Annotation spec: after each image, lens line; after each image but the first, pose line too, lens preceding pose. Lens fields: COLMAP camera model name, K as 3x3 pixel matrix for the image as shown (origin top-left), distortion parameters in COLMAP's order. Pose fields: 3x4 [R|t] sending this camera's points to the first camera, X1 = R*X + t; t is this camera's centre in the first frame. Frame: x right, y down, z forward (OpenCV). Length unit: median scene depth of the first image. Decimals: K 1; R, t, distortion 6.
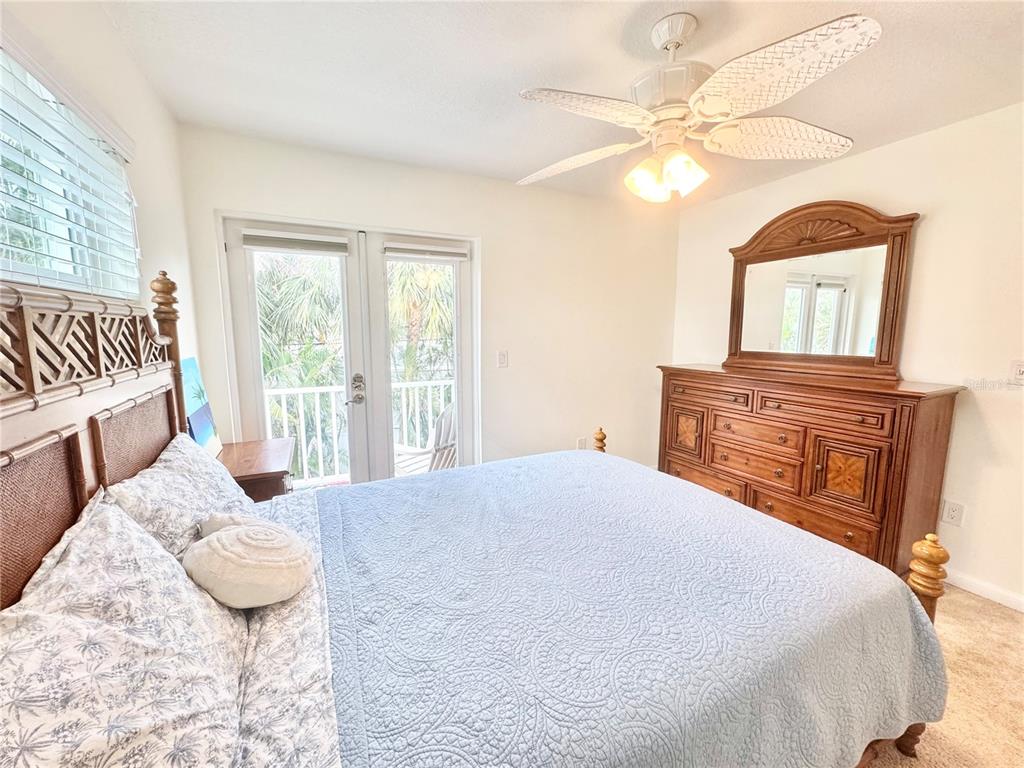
lens RADIAL K [[406.8, 0, 504.7], [0, 406.8, 384.8], [0, 0, 1]] dist [0.000136, 0.000774]
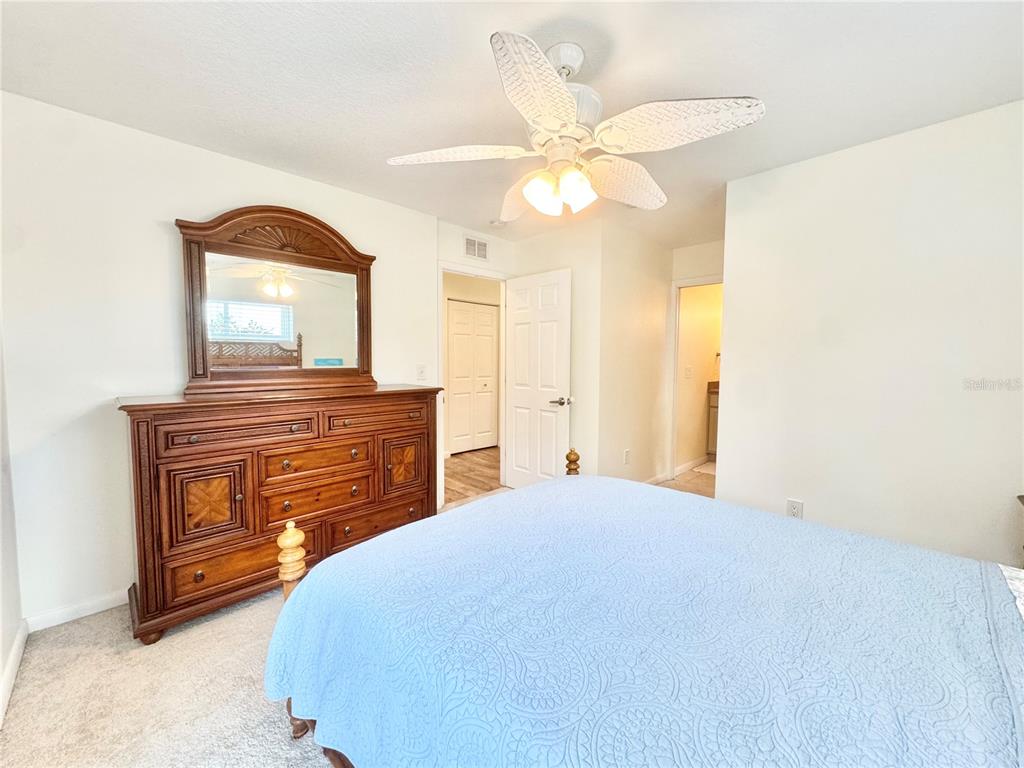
lens RADIAL K [[406.8, 0, 507.5], [0, 406.8, 378.1], [0, 0, 1]] dist [0.000136, 0.000774]
pose [[-0.324872, -0.057987, 0.943979, -0.322393], [0.111640, 0.988789, 0.099161, -0.097387], [-0.939146, 0.137600, -0.314757, 0.888231]]
